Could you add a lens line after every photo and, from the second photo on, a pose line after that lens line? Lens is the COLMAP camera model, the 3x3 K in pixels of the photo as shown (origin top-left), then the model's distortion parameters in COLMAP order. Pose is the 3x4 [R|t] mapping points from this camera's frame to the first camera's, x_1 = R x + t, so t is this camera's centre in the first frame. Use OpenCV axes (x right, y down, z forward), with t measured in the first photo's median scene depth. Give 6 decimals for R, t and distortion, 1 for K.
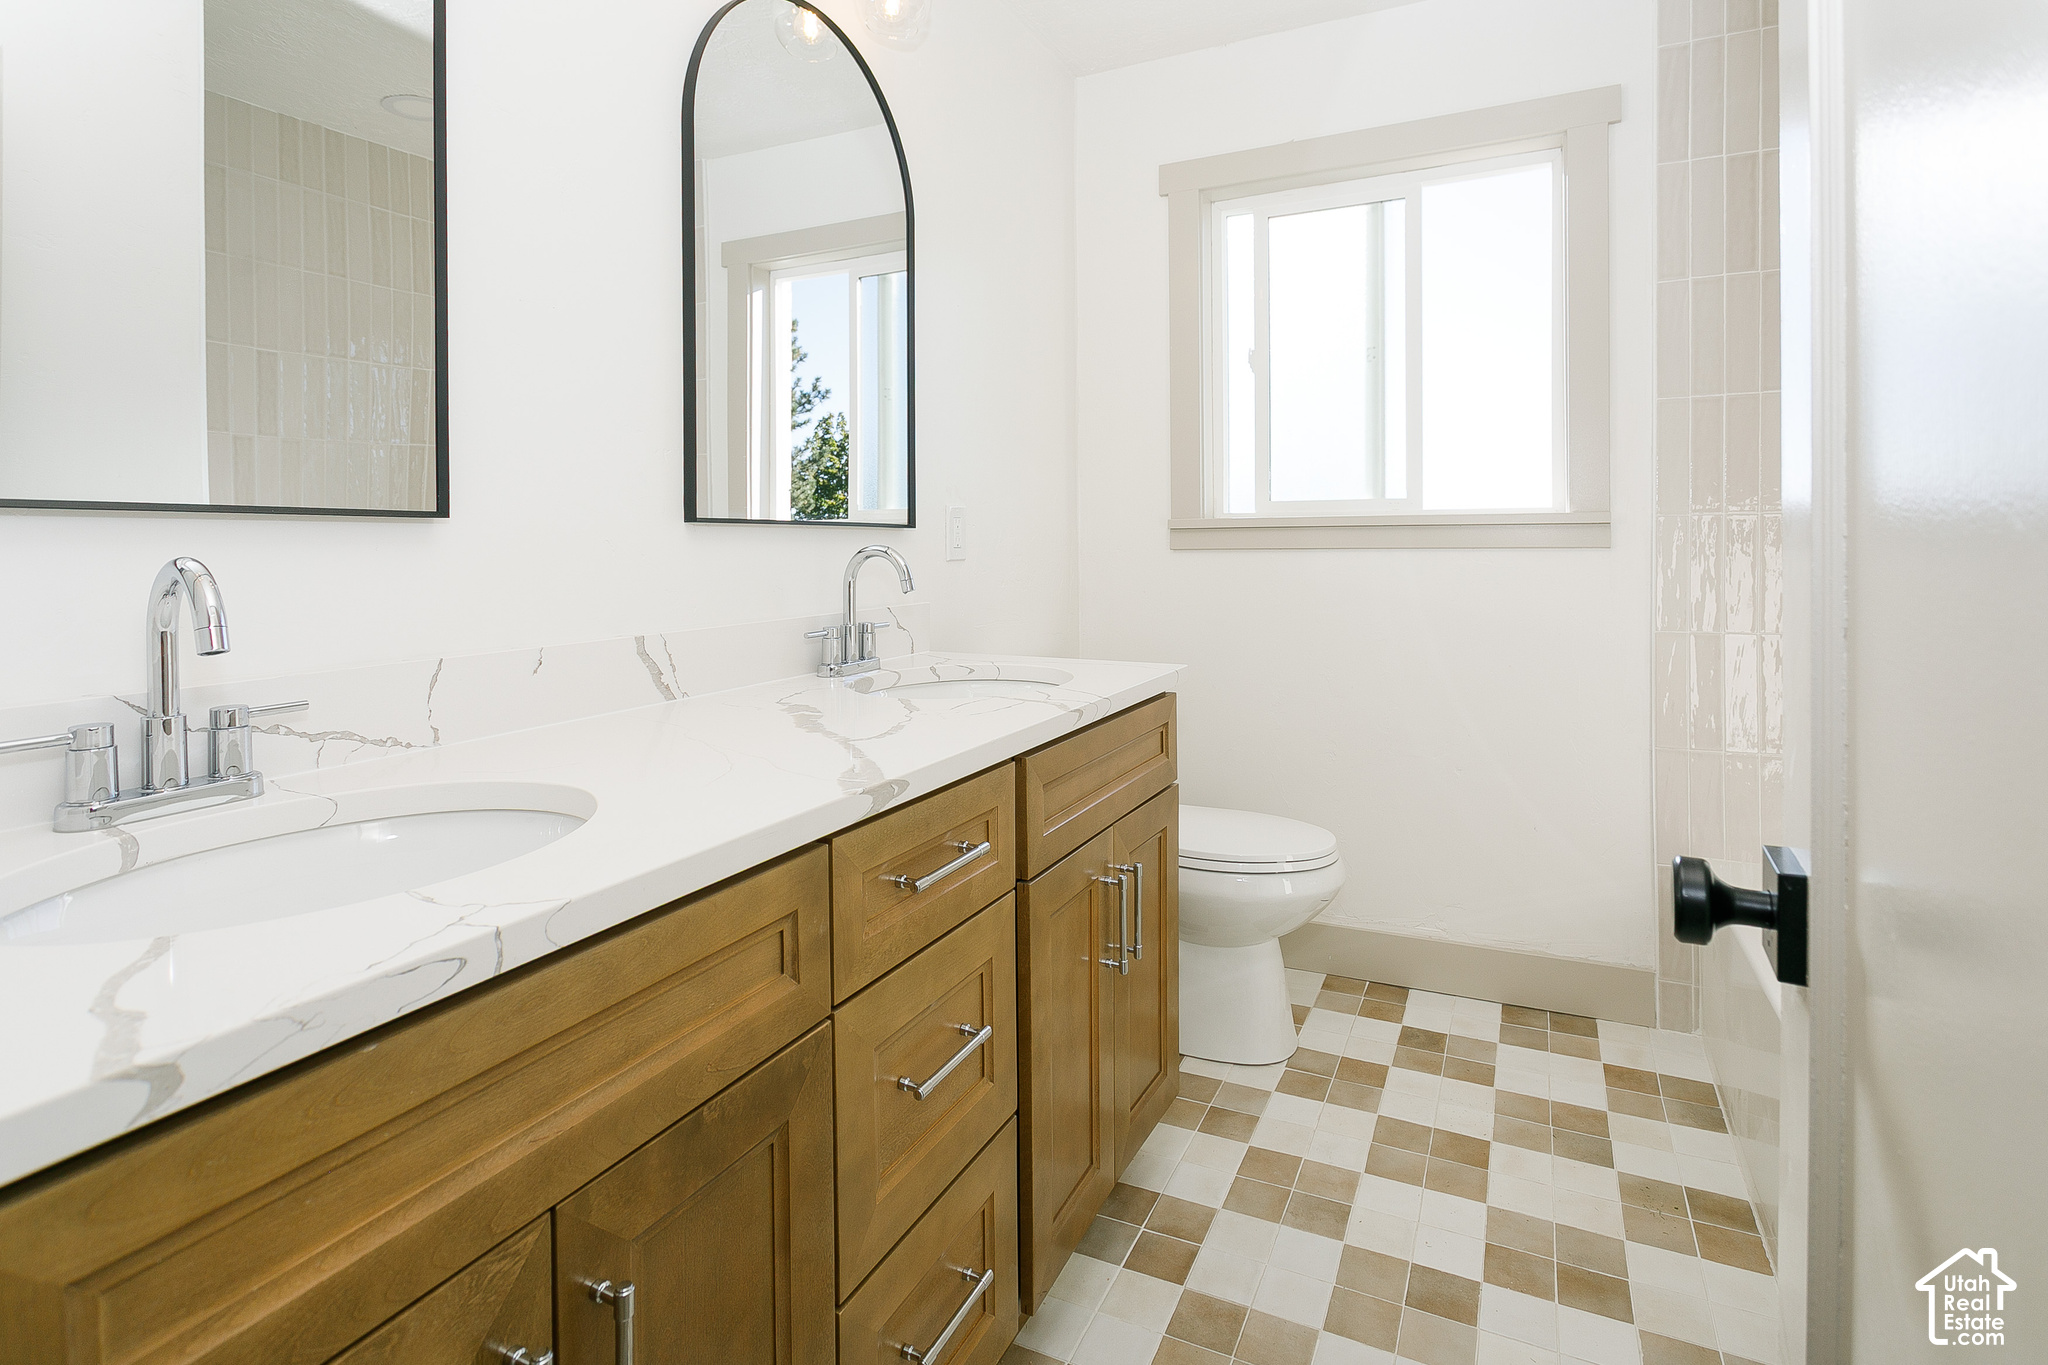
lens RADIAL K [[1018.2, 0, 1025.6], [0, 1018.2, 553.6], [0, 0, 1]] dist [0.001074, 0.000216]
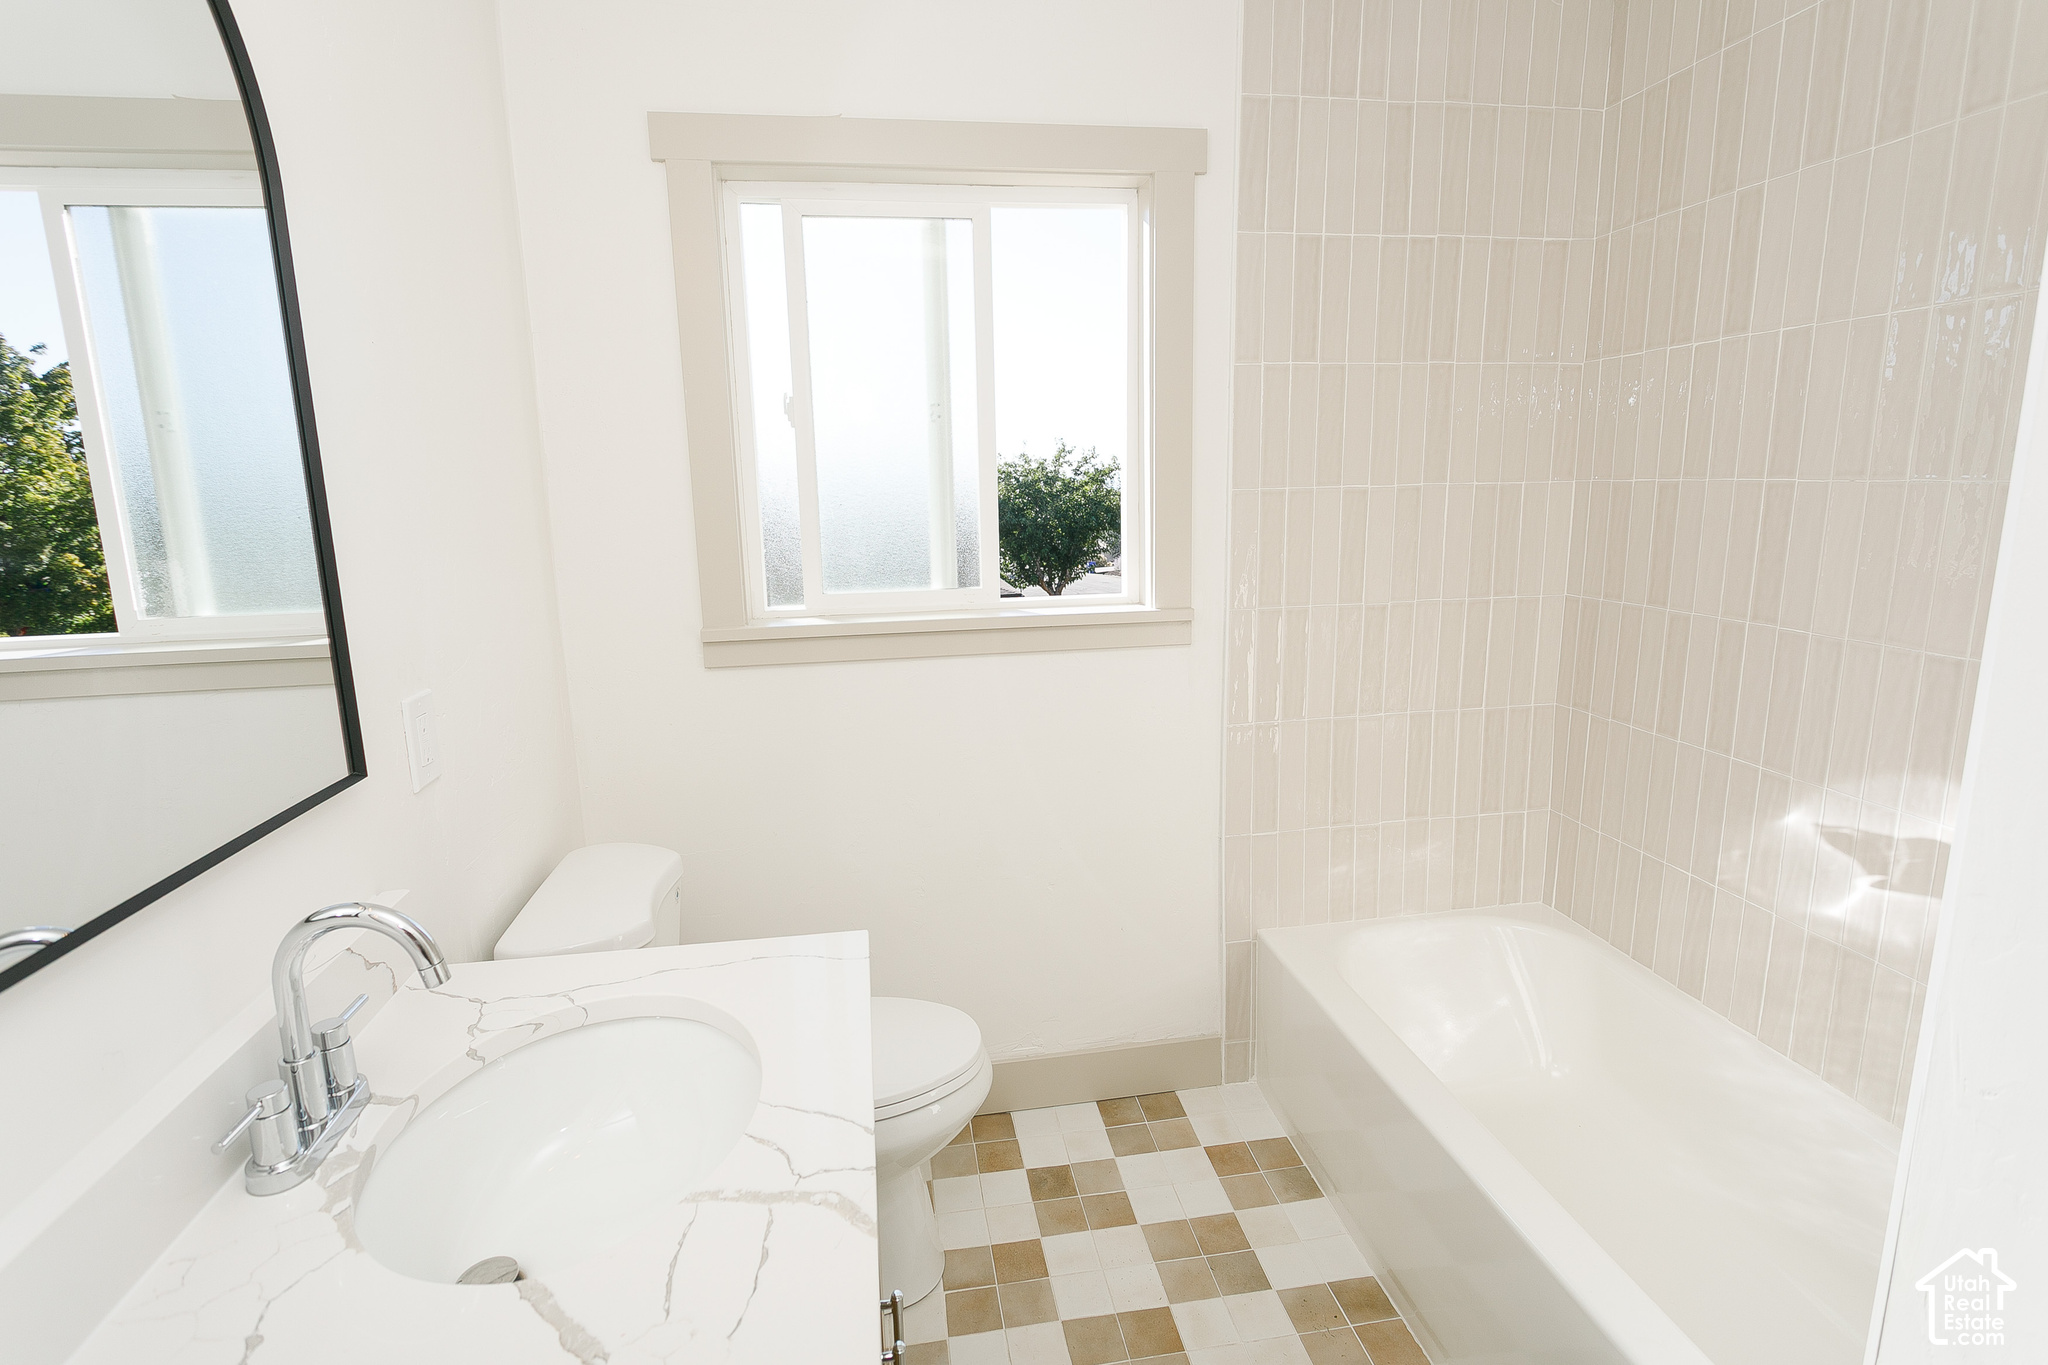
lens RADIAL K [[1019.6, 0, 1024.0], [0, 1019.6, 682.5], [0, 0, 1]] dist [-0.003412, -0.000228]
pose [[0.818576, -0.120137, 0.561694, -0.106424], [0.018289, 0.982838, 0.183560, -0.153292], [-0.574107, -0.139986, 0.806725, 0.309204]]
